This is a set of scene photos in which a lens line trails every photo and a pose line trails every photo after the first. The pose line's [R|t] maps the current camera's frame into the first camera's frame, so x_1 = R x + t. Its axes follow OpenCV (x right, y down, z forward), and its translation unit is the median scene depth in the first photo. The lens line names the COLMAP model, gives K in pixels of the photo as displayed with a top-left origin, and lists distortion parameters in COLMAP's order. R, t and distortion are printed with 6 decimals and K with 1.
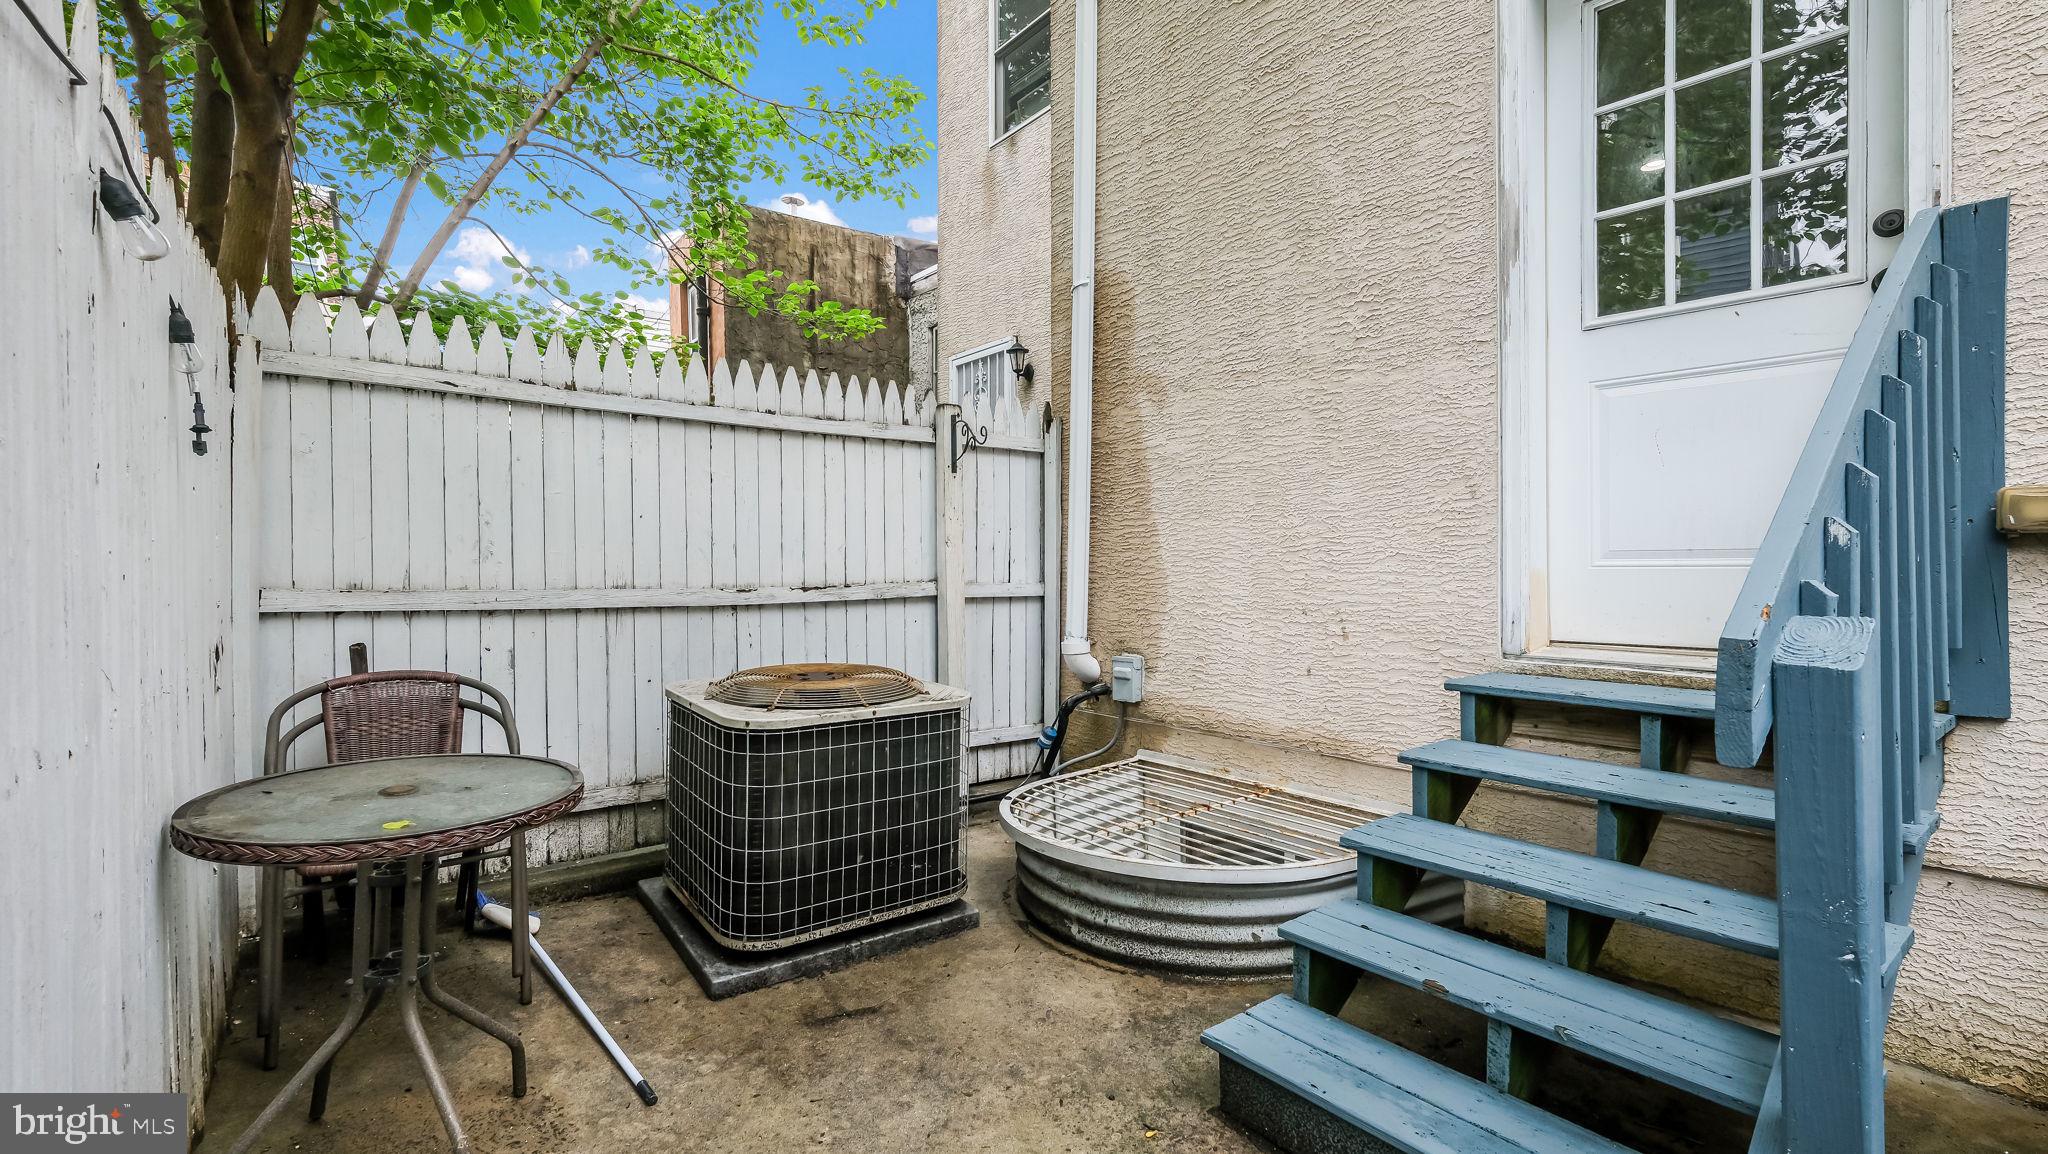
lens RADIAL K [[901.7, 0, 992.3], [0, 901.7, 570.2], [0, 0, 1]] dist [0.000567, 0.000167]
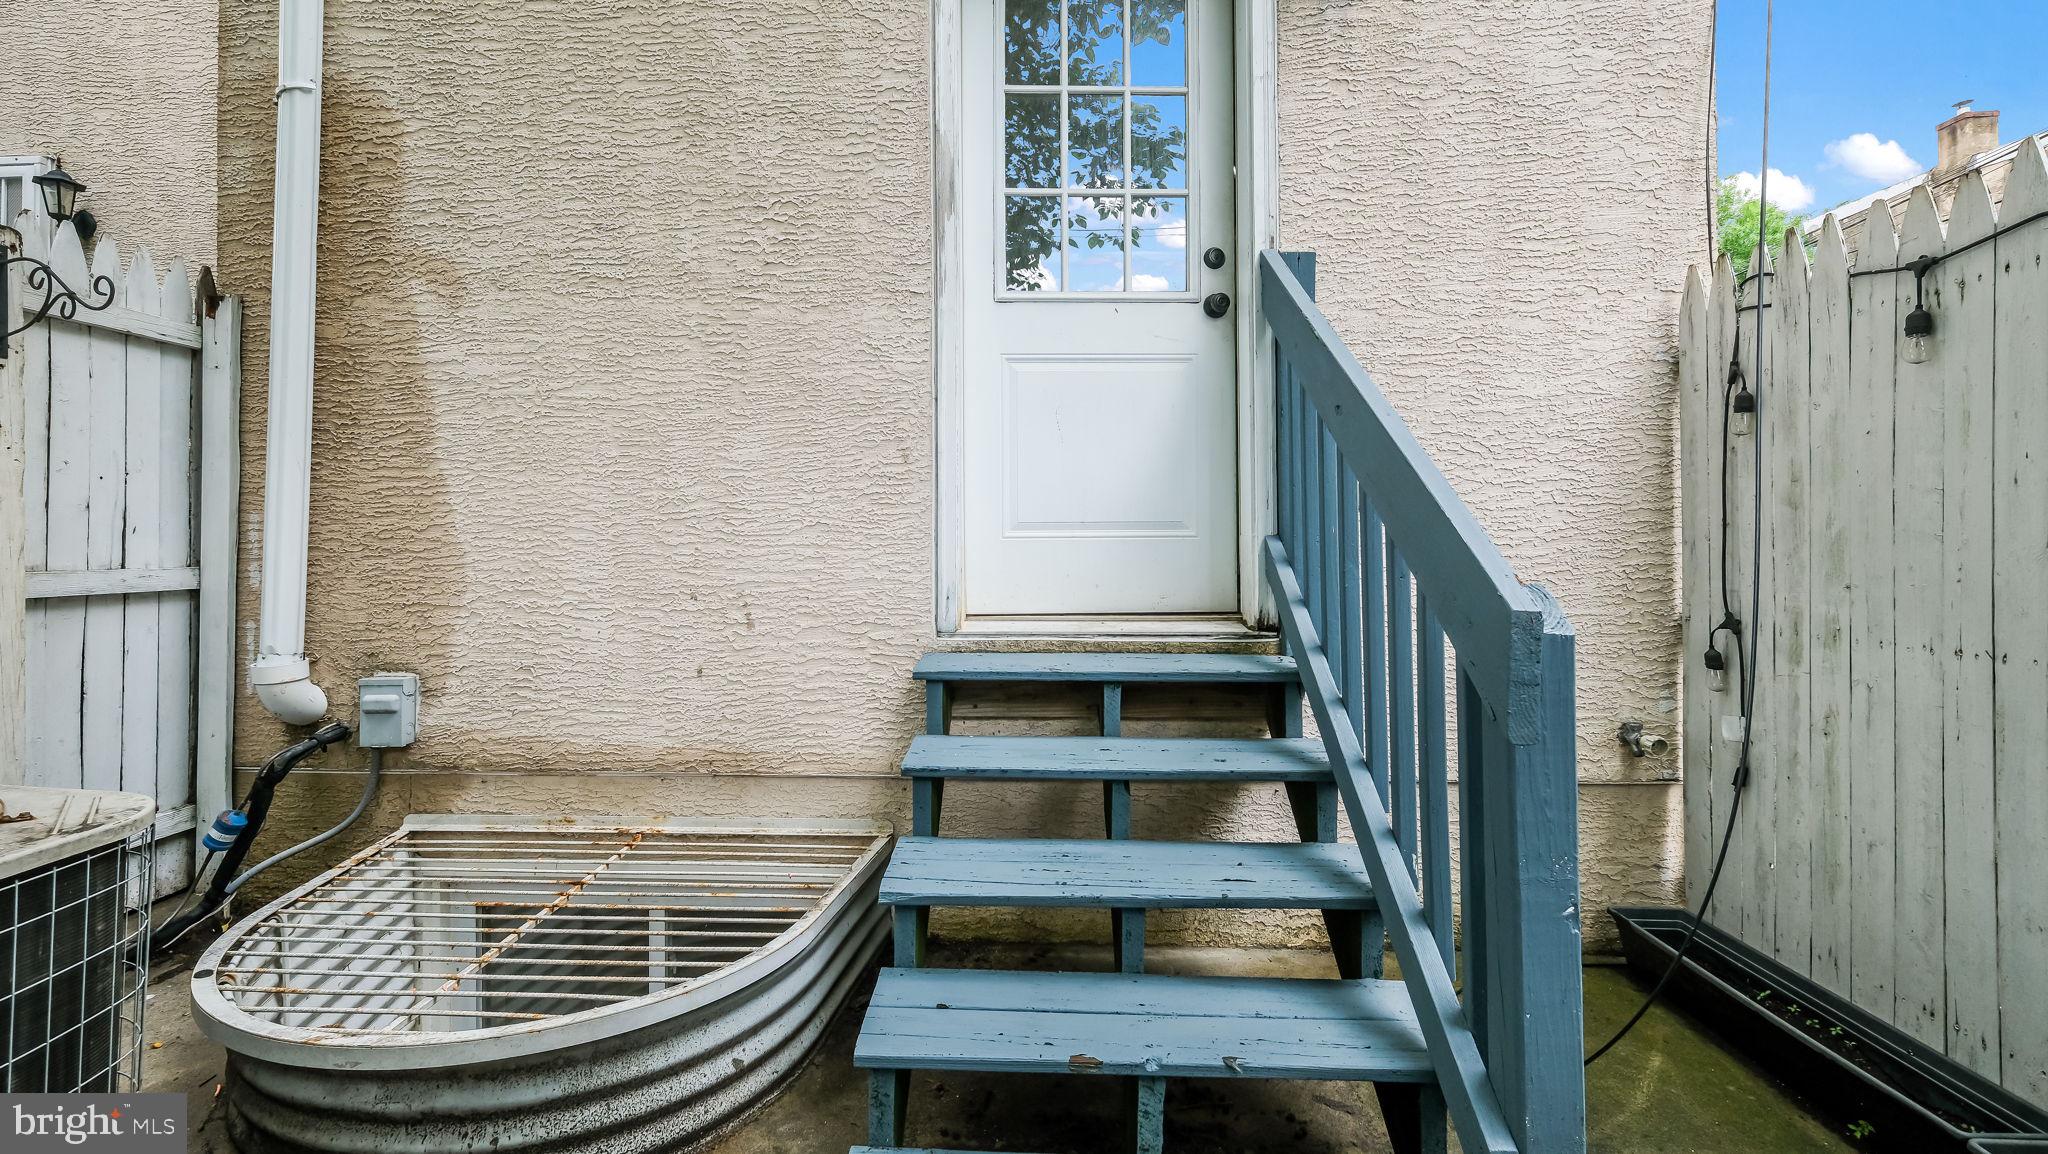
lens RADIAL K [[958.2, 0, 1081.9], [0, 958.2, 522.7], [0, 0, 1]] dist [0.002868, -0.000356]
pose [[0.640999, 0.010651, 0.767468, -0.075805], [0.005407, 0.999816, -0.018391, -0.000717], [-0.767523, 0.015938, 0.640824, 0.200534]]
